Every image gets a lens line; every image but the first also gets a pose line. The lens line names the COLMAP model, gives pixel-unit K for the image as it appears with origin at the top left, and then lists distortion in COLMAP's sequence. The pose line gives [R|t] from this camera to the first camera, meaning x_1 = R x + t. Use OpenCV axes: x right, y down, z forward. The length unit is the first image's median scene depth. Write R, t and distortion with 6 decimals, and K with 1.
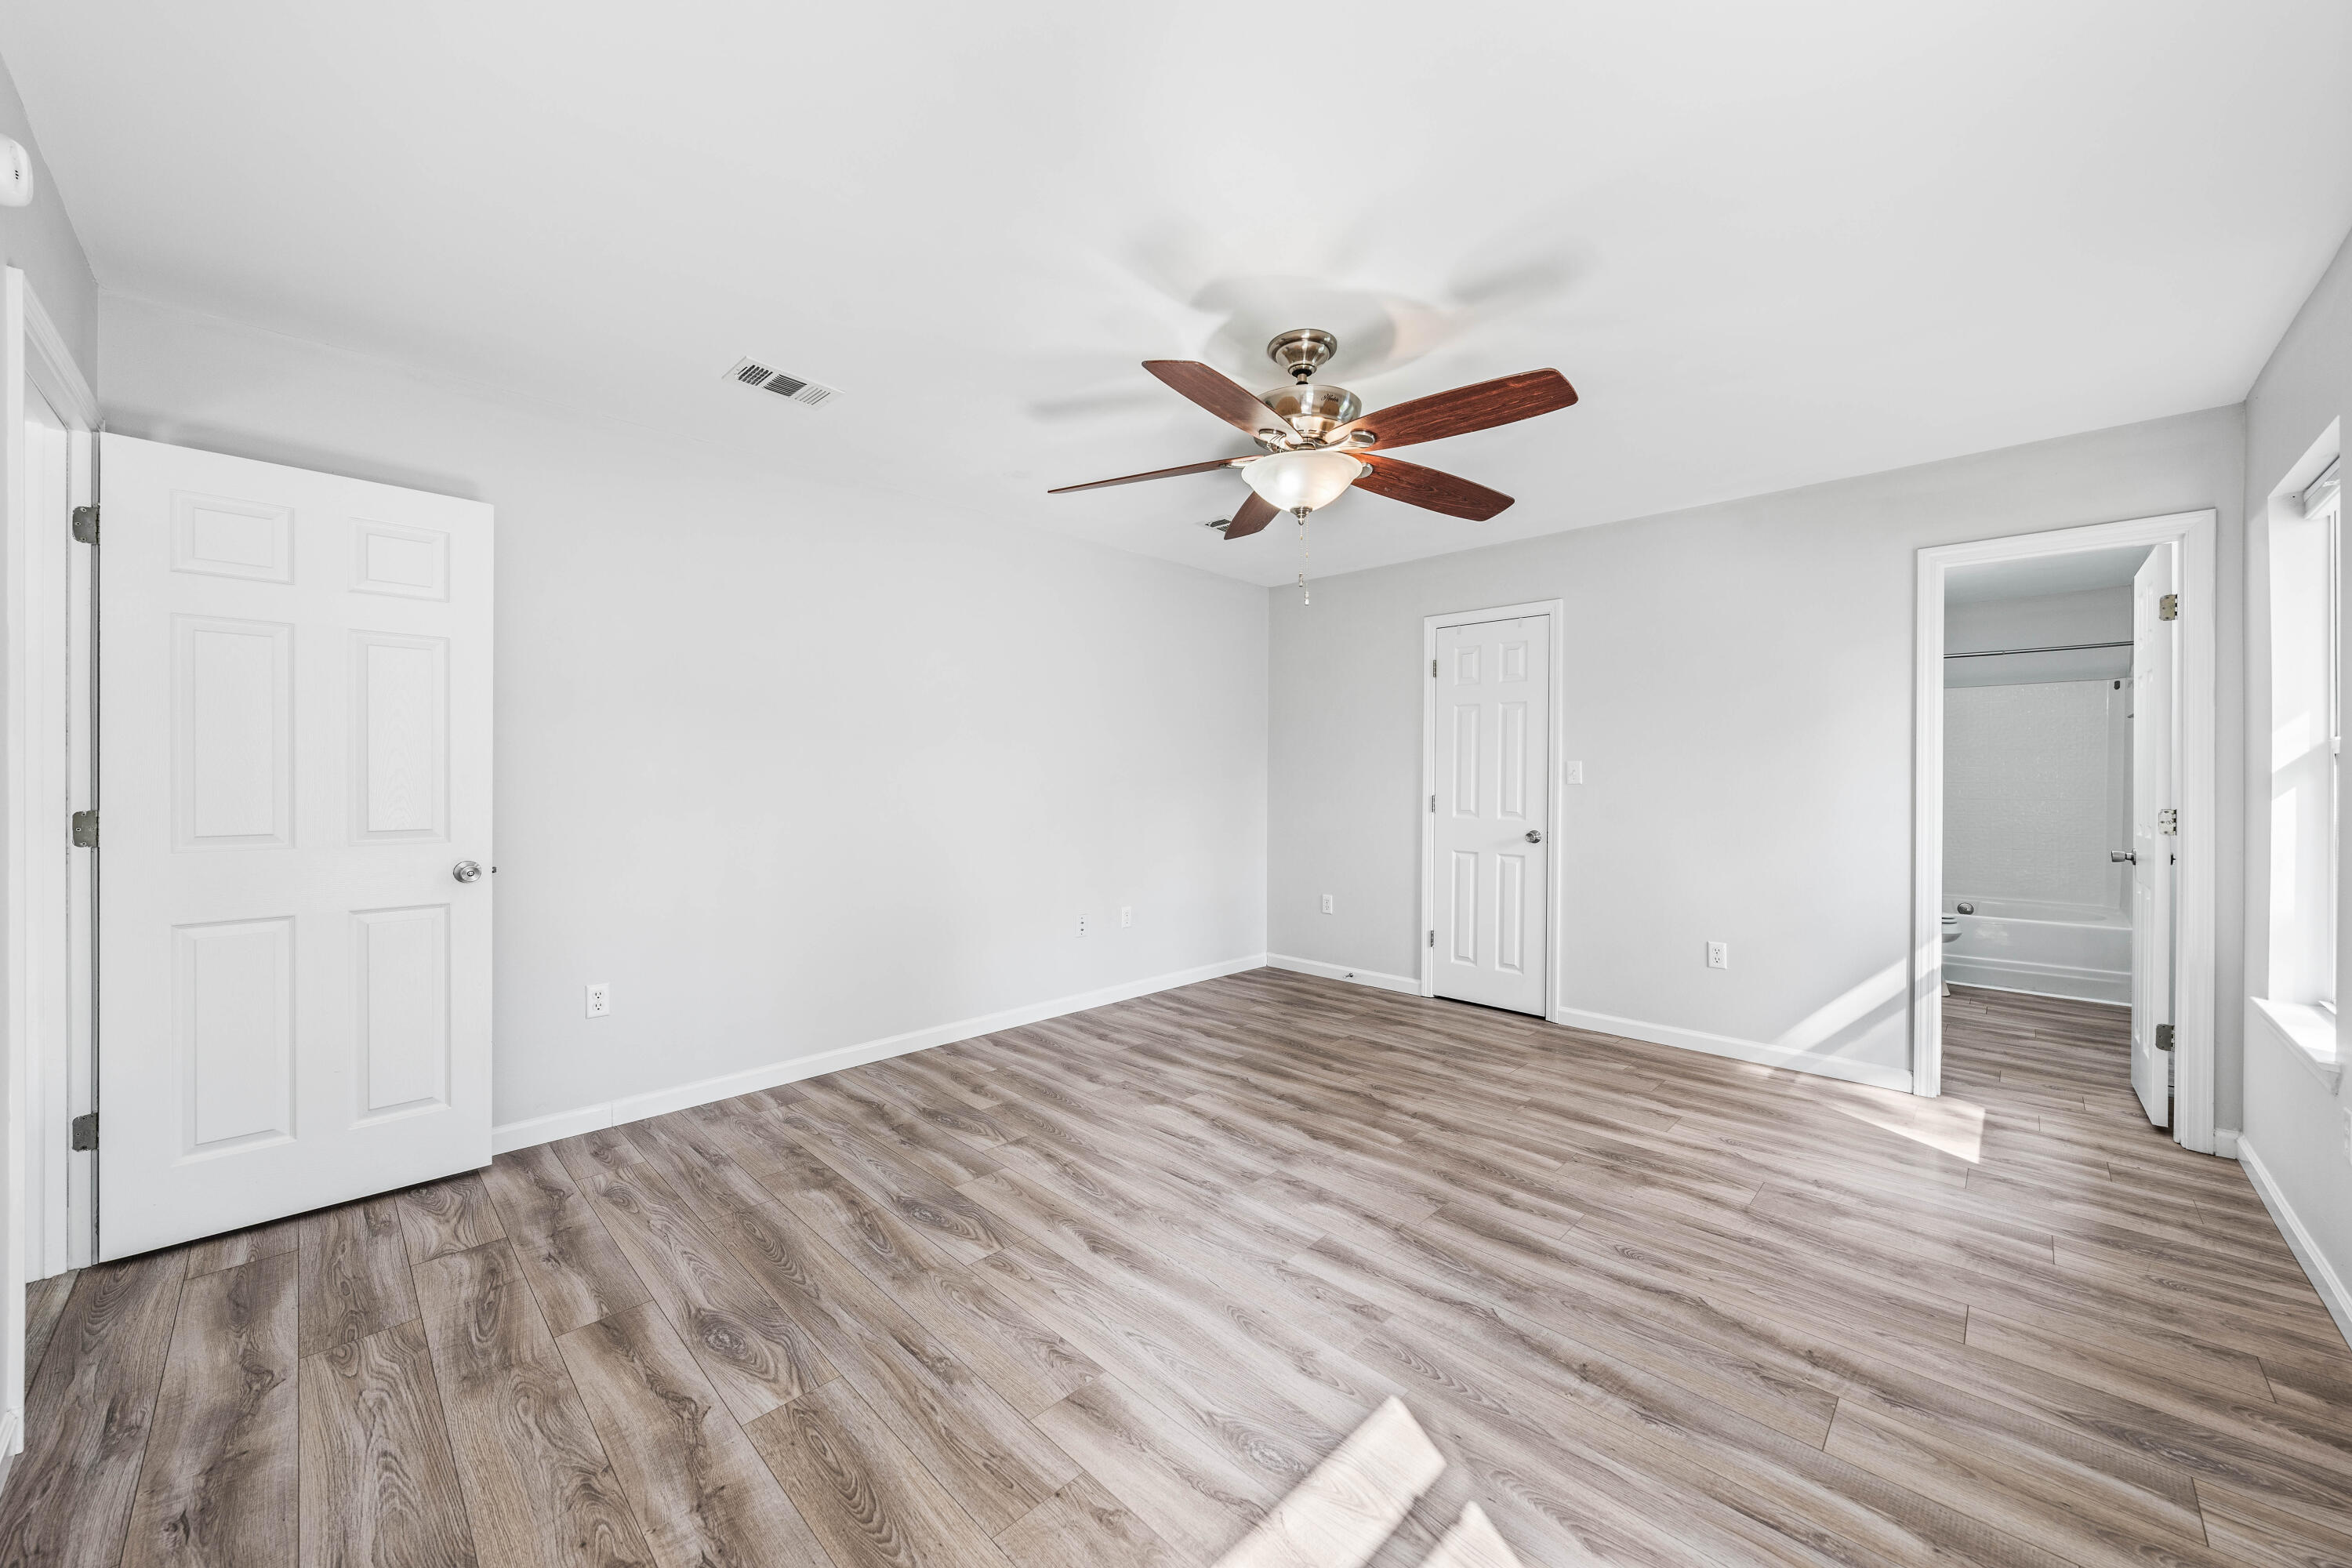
lens RADIAL K [[856.1, 0, 1176.0], [0, 856.1, 784.0], [0, 0, 1]] dist [-0.001489, 0.000024]
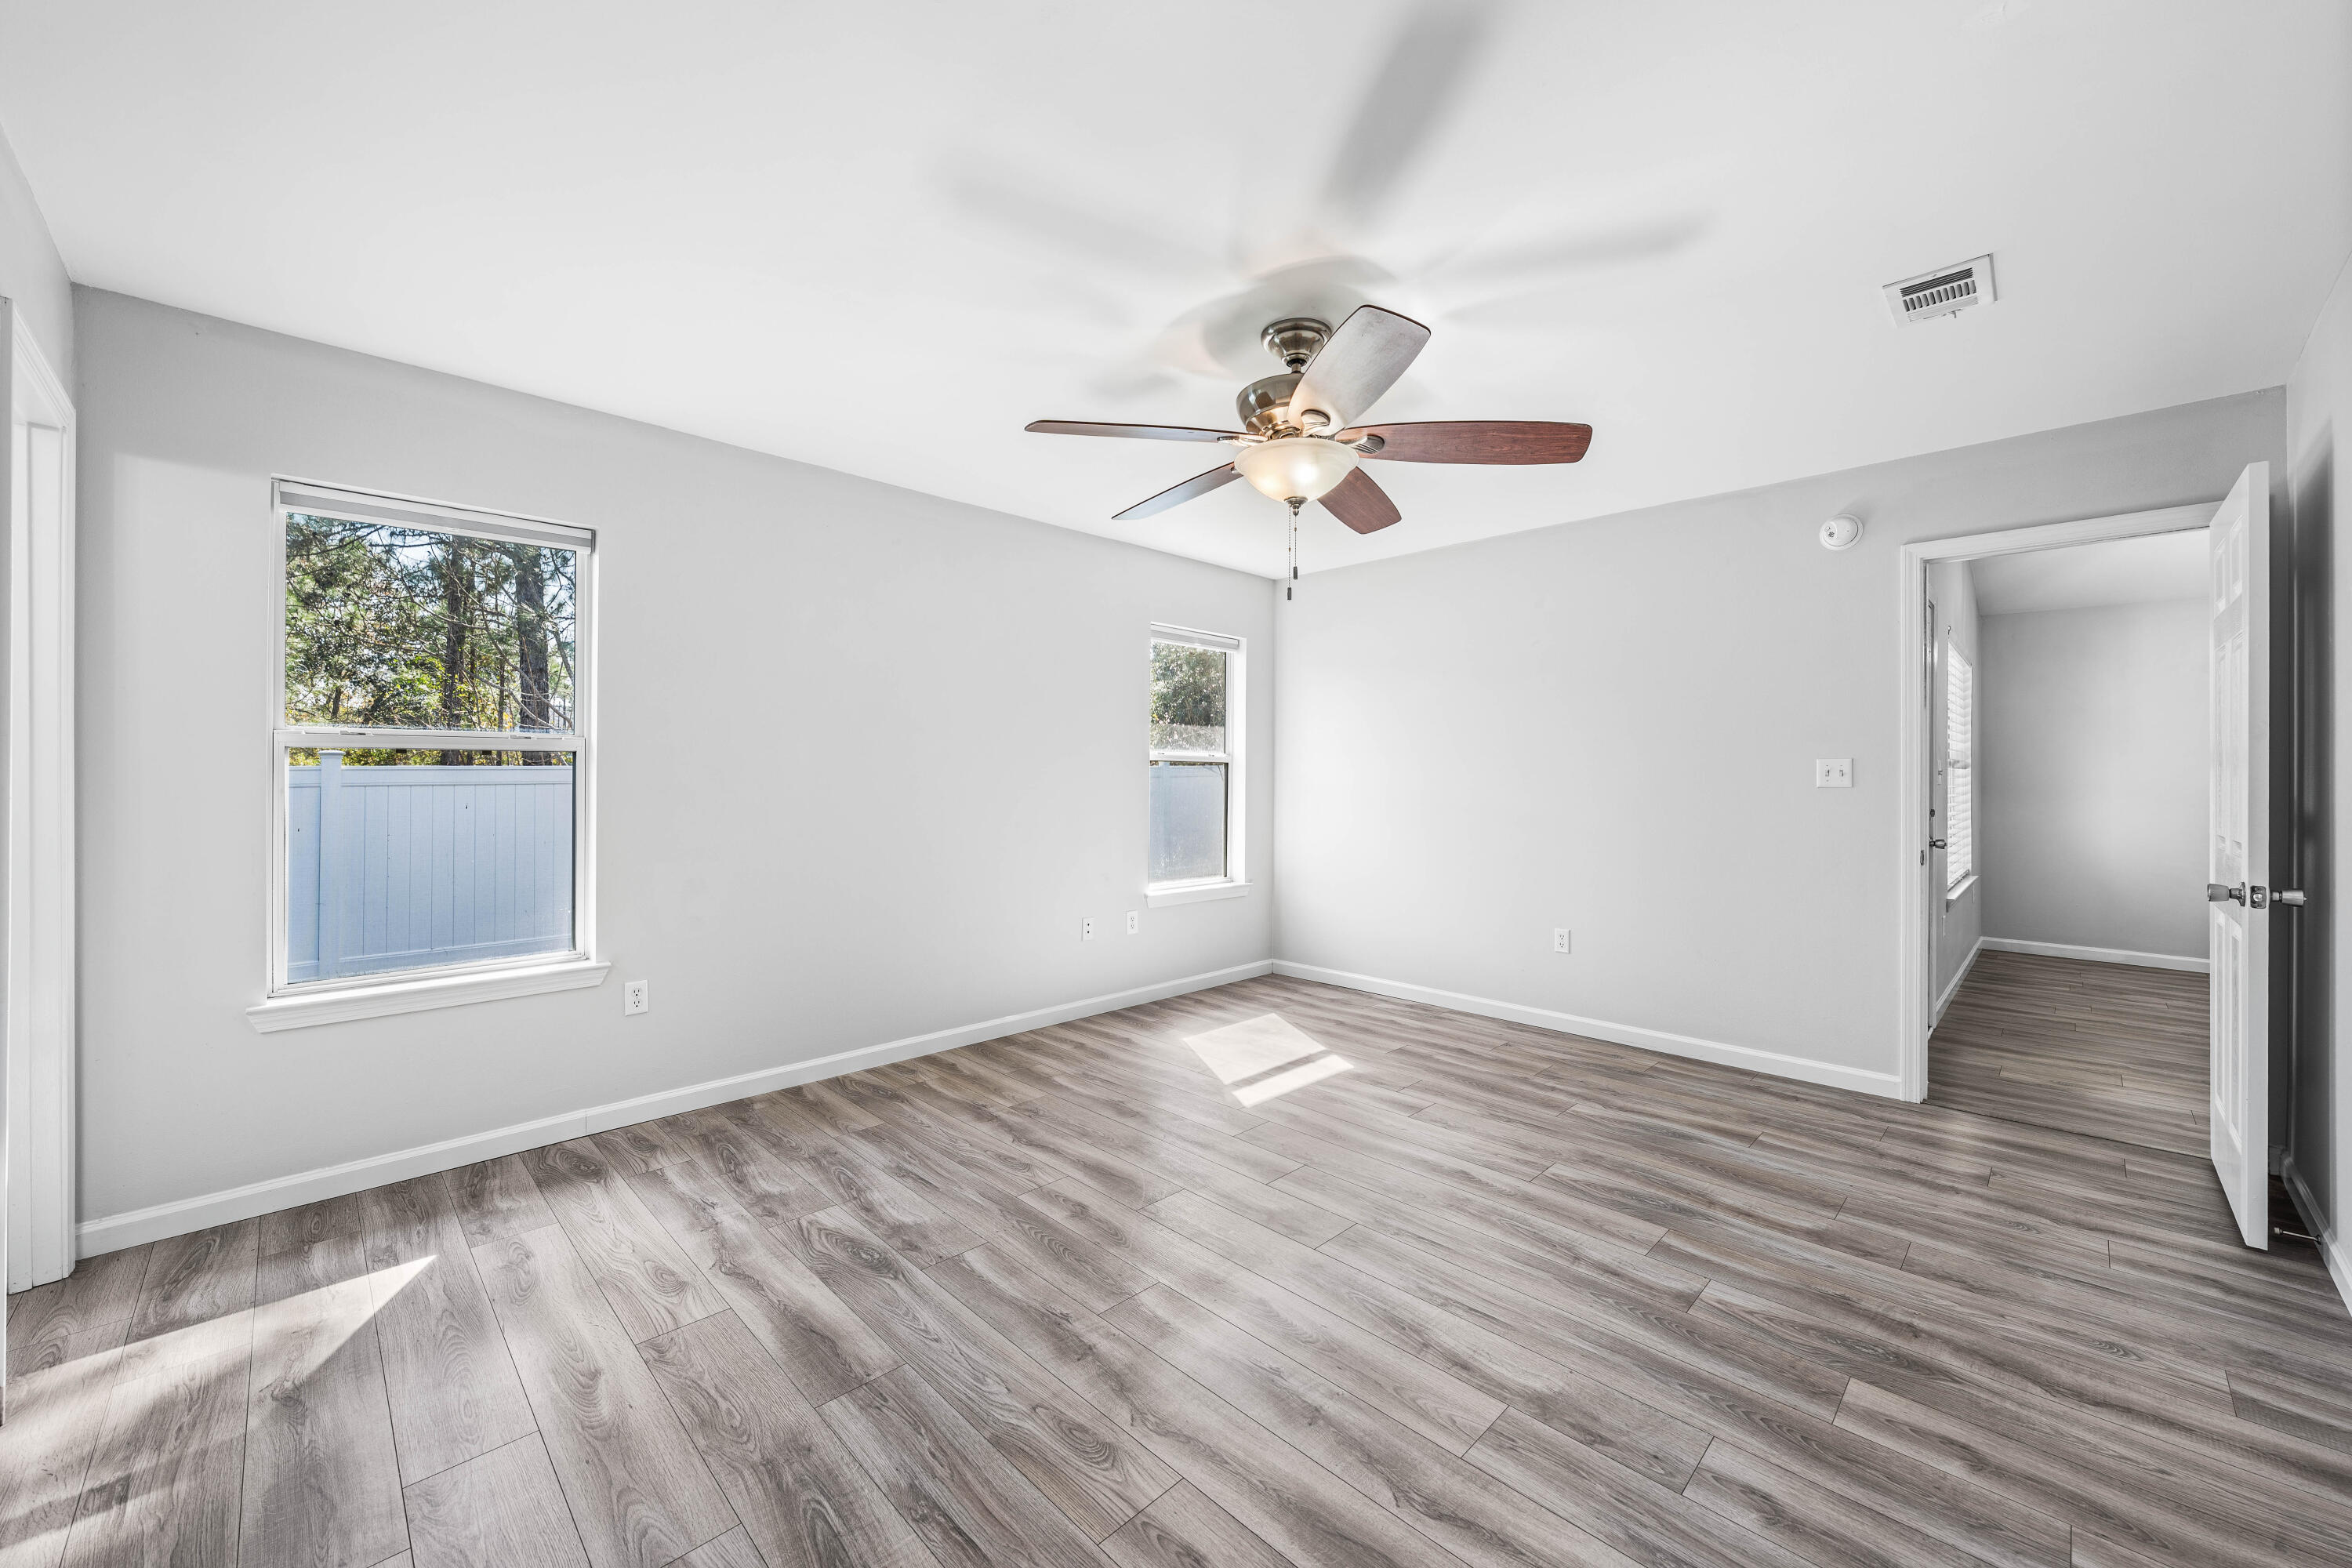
lens RADIAL K [[909.2, 0, 1164.5], [0, 909.2, 779.7], [0, 0, 1]] dist [-0.000991, -0.000550]
pose [[-0.999616, -0.008401, 0.026419, 0.232781], [-0.008090, 0.999897, 0.011863, -0.015365], [-0.026516, 0.011645, -0.999581, 1.784586]]
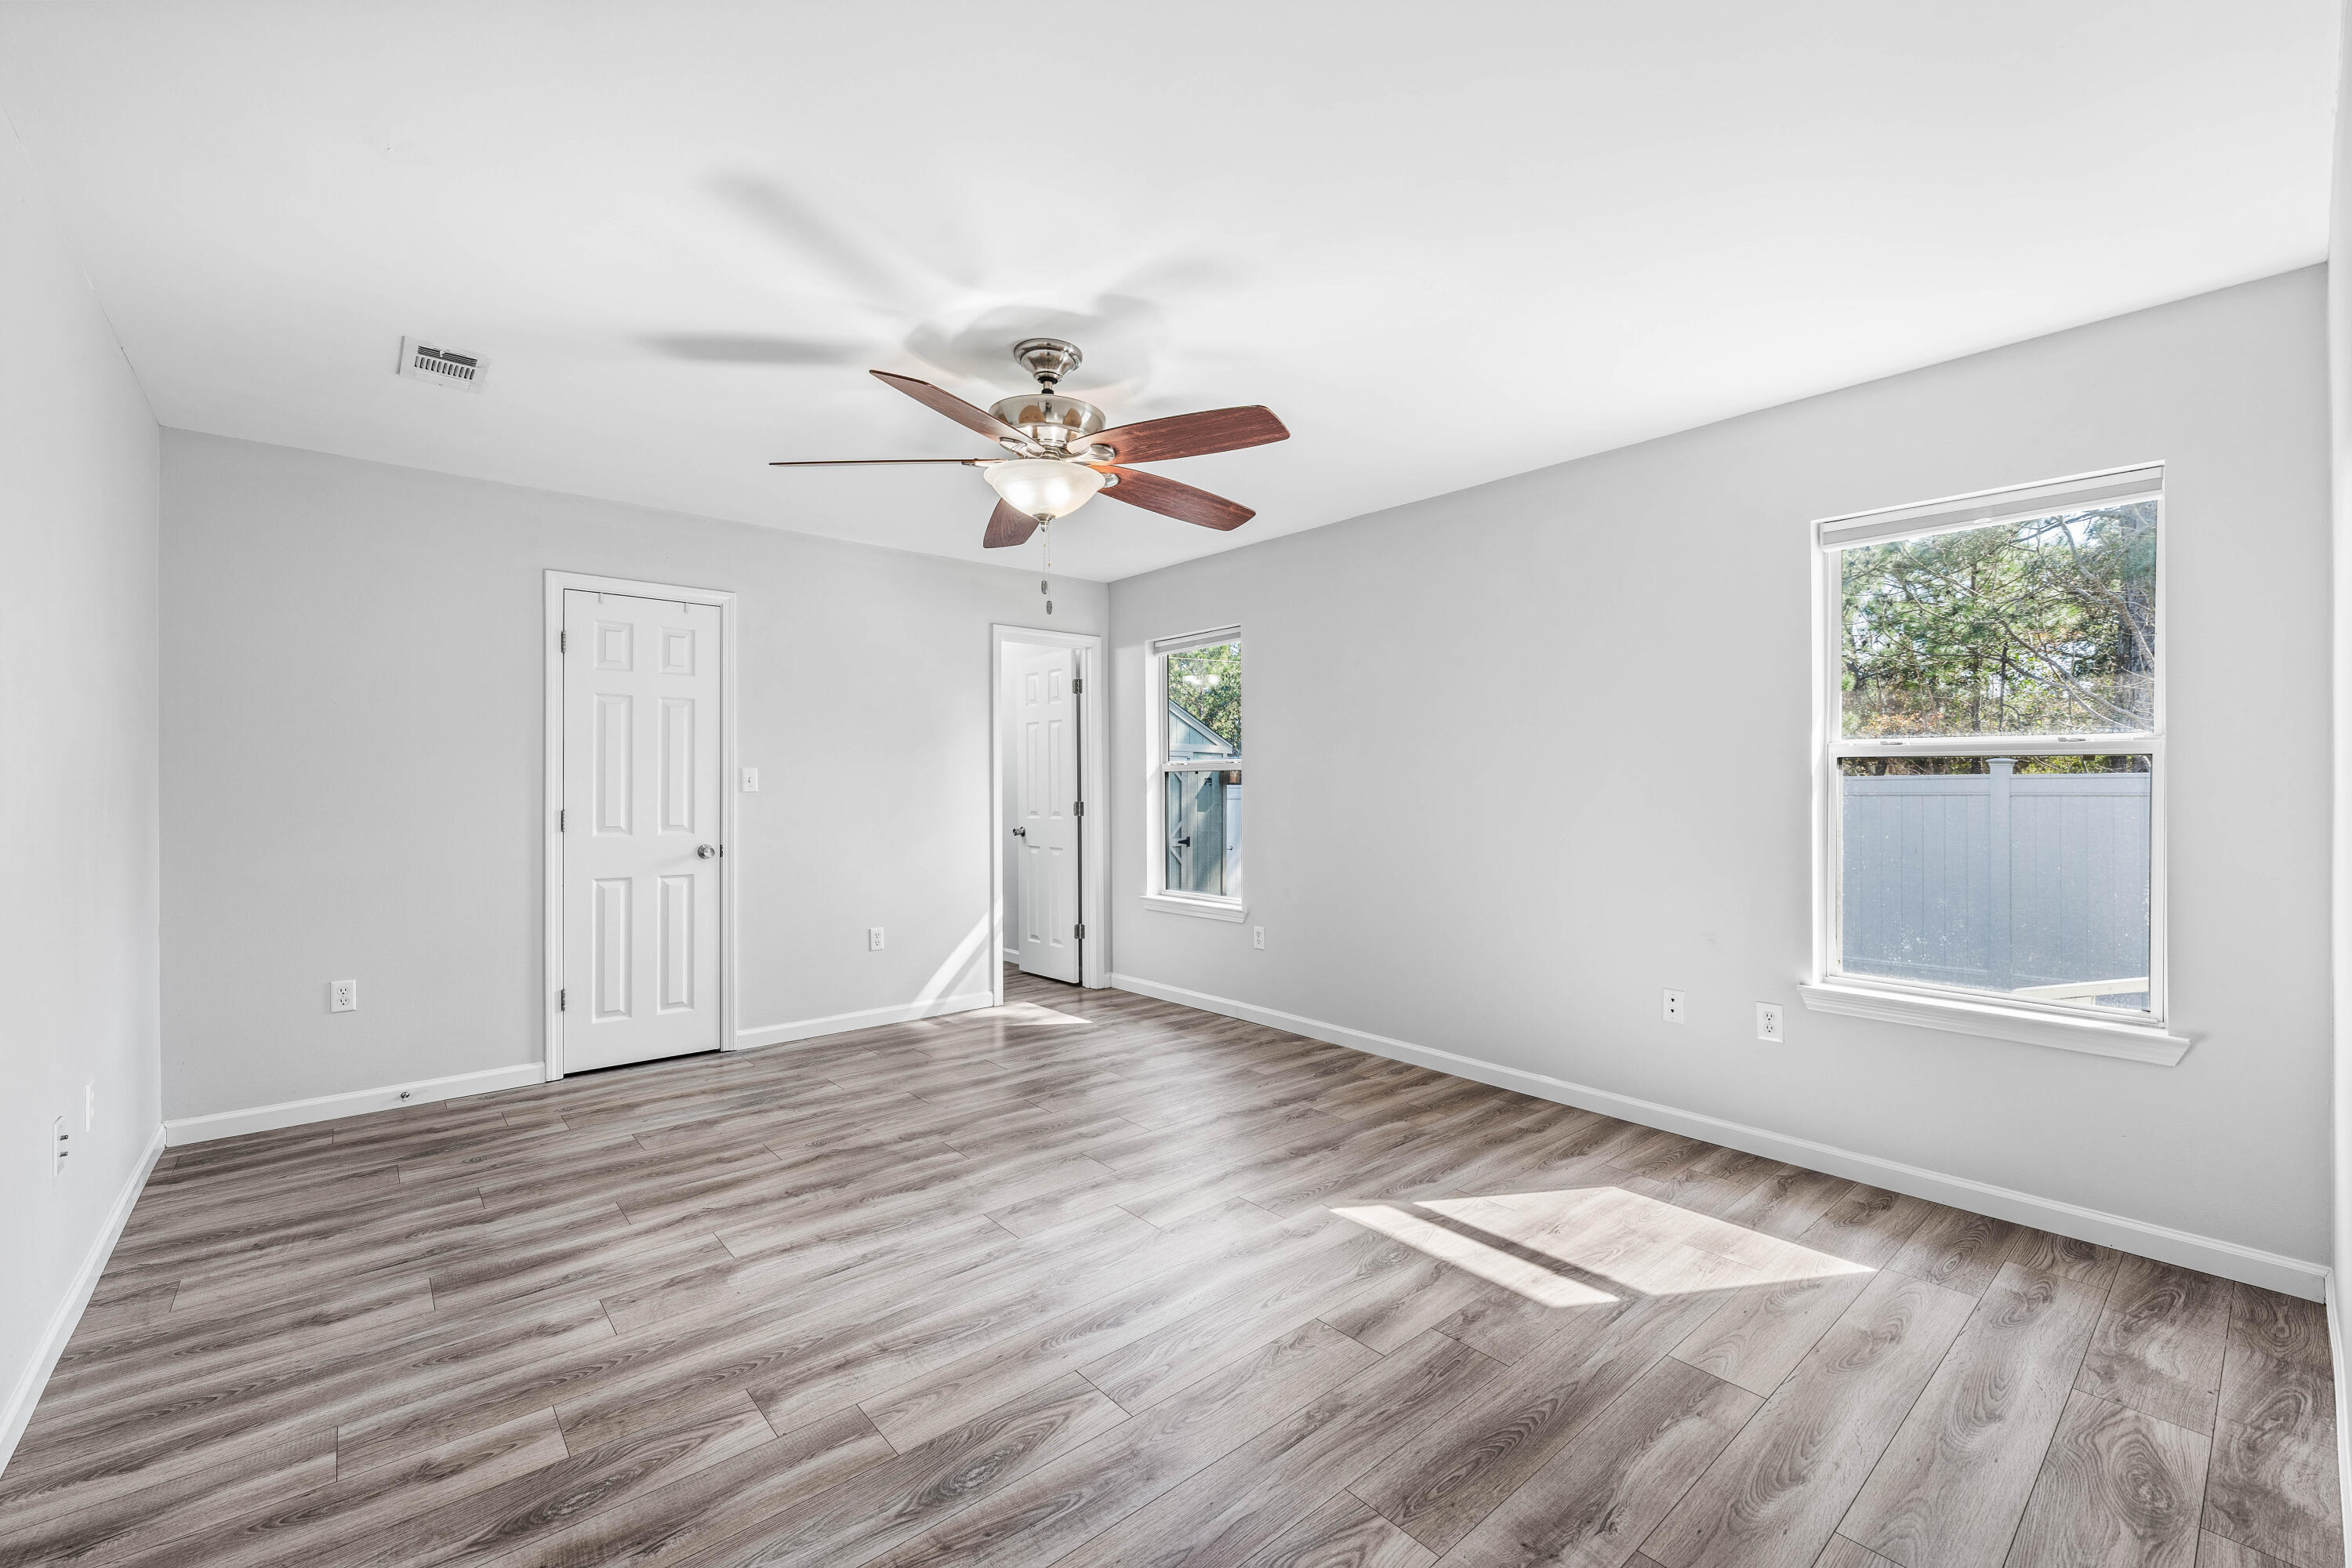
lens RADIAL K [[958.7, 0, 1165.8], [0, 958.7, 789.3], [0, 0, 1]] dist [0.003407, -0.000060]
pose [[0.099772, -0.009518, 0.994965, -0.834458], [0.010465, 0.999909, 0.008516, -0.011289], [-0.994955, 0.009562, 0.099863, 0.660718]]
